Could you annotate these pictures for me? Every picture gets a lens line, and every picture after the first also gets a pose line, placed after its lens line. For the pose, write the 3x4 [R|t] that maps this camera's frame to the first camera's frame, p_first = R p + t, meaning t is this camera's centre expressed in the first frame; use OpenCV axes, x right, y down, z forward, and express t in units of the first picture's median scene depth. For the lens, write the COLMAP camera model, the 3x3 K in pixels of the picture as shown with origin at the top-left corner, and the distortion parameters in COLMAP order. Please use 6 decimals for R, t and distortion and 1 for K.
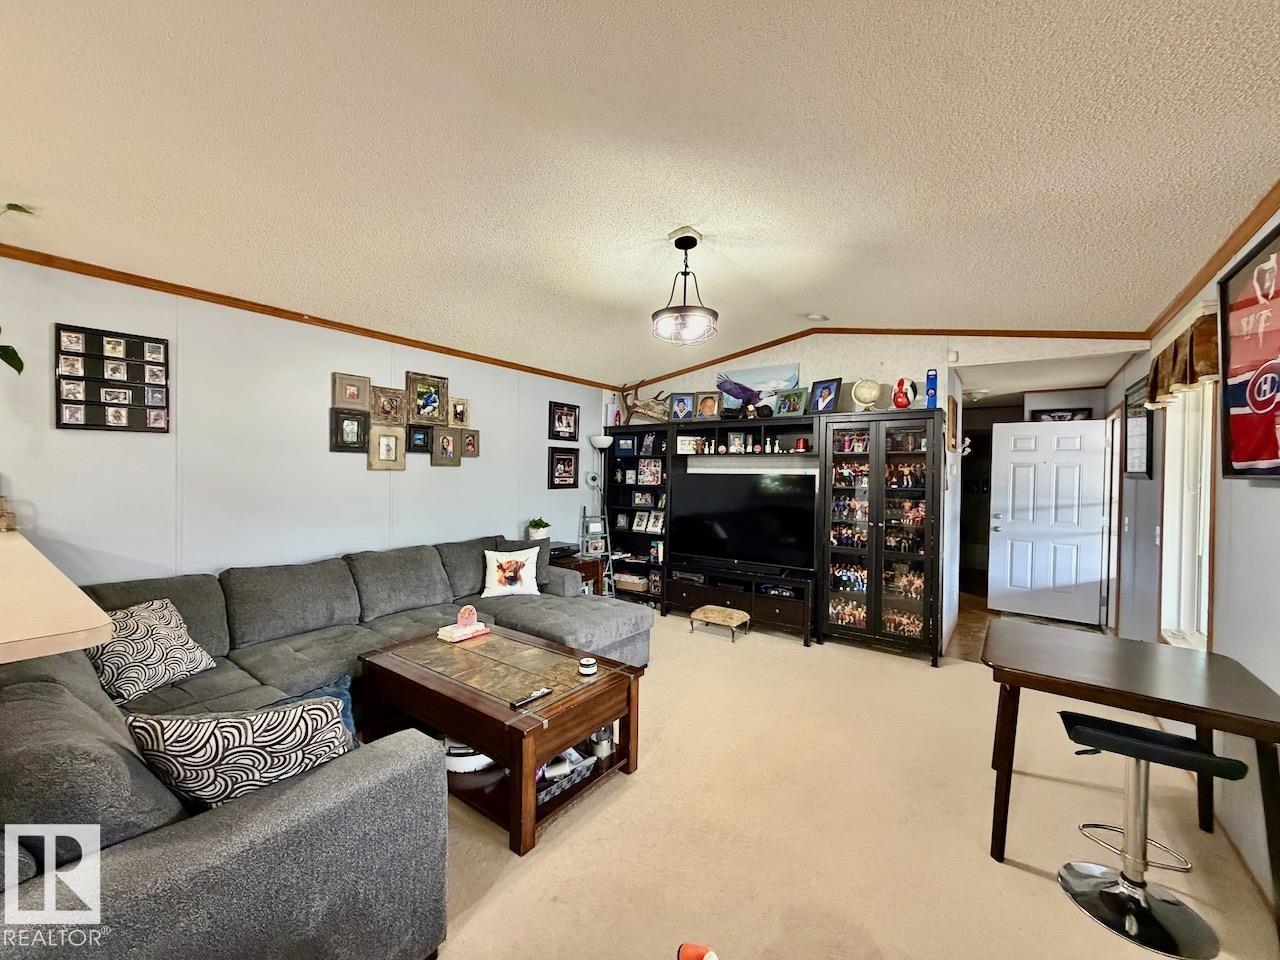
lens RADIAL K [[515.5, 0, 635.7], [0, 515.5, 472.5], [0, 0, 1]] dist [0.002336, -0.001094]
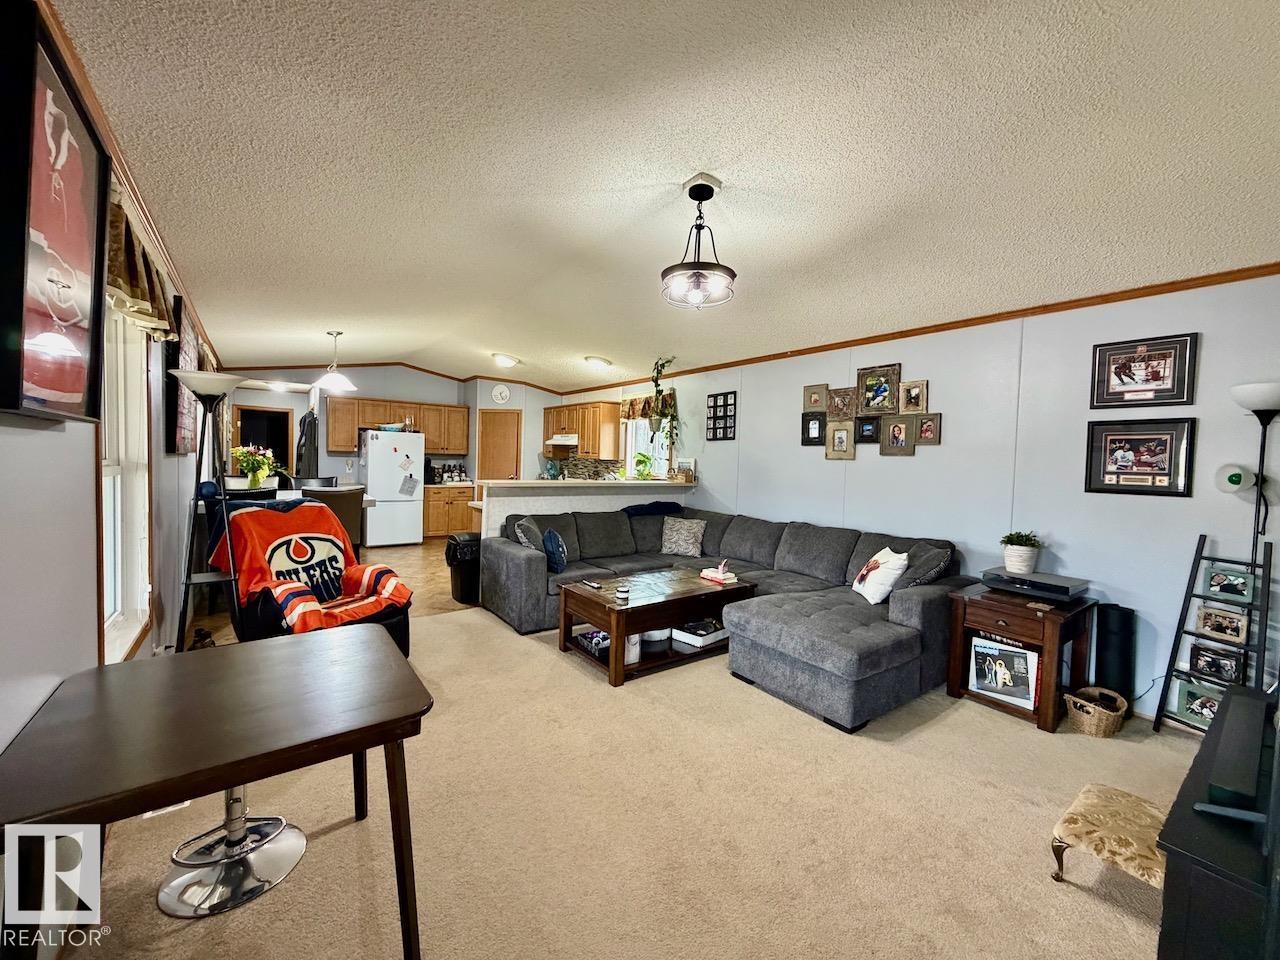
lens RADIAL K [[515.5, 0, 650.1], [0, 515.5, 476.8], [0, 0, 1]] dist [0.002336, -0.001094]
pose [[-0.284606, 0.016637, -0.958500, 0.698849], [-0.024622, 0.999393, 0.024658, 0.014946], [0.958328, 0.030618, -0.284023, 0.856092]]
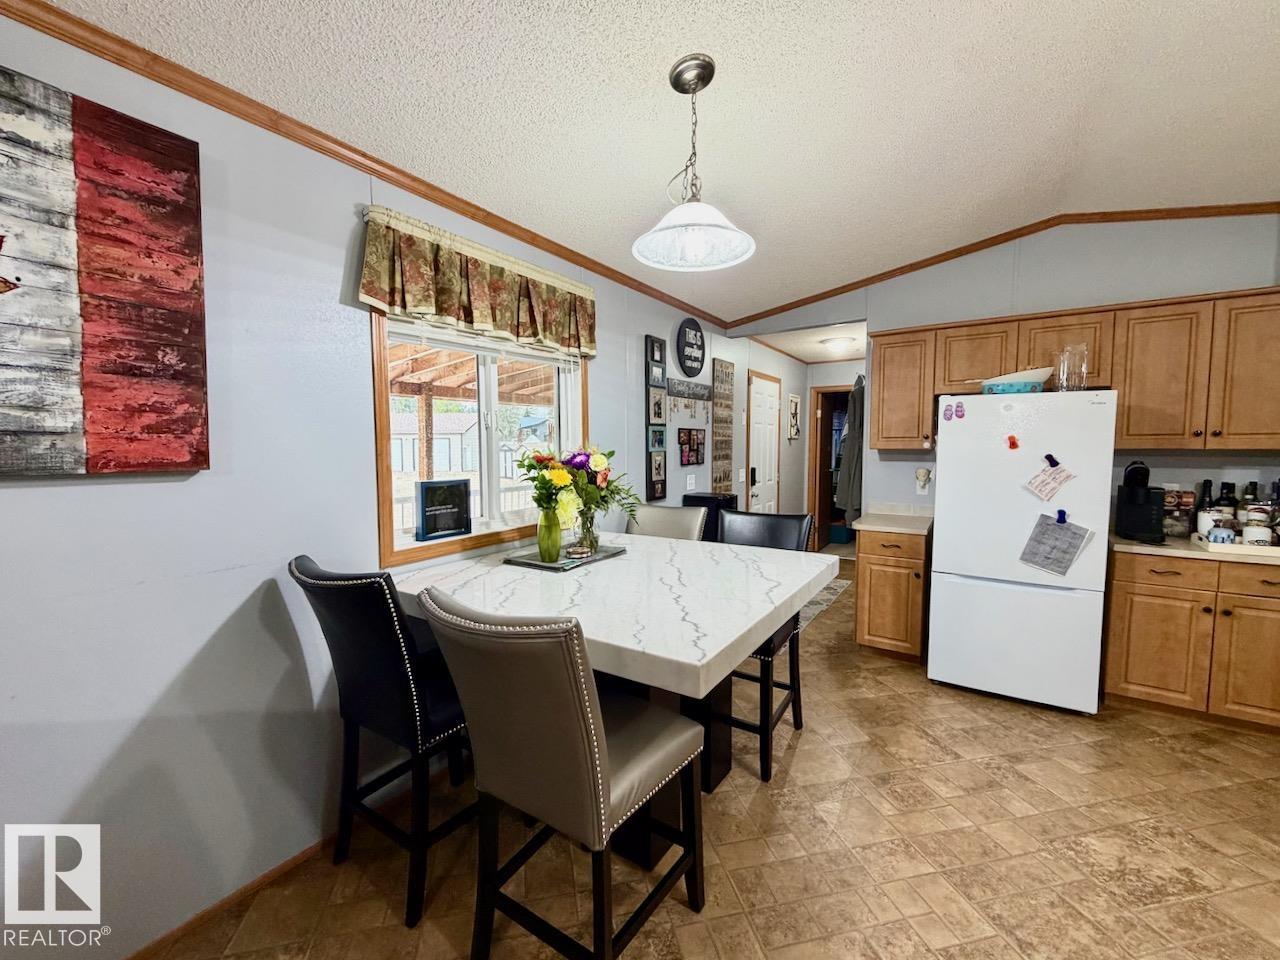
lens RADIAL K [[515.5, 0, 631.1], [0, 515.5, 481.1], [0, 0, 1]] dist [0.002336, -0.001094]
pose [[-0.999294, -0.004369, -0.037318, -0.247758], [-0.006621, 0.998149, 0.060449, -0.000425], [0.036985, 0.060653, -0.997473, 0.140893]]
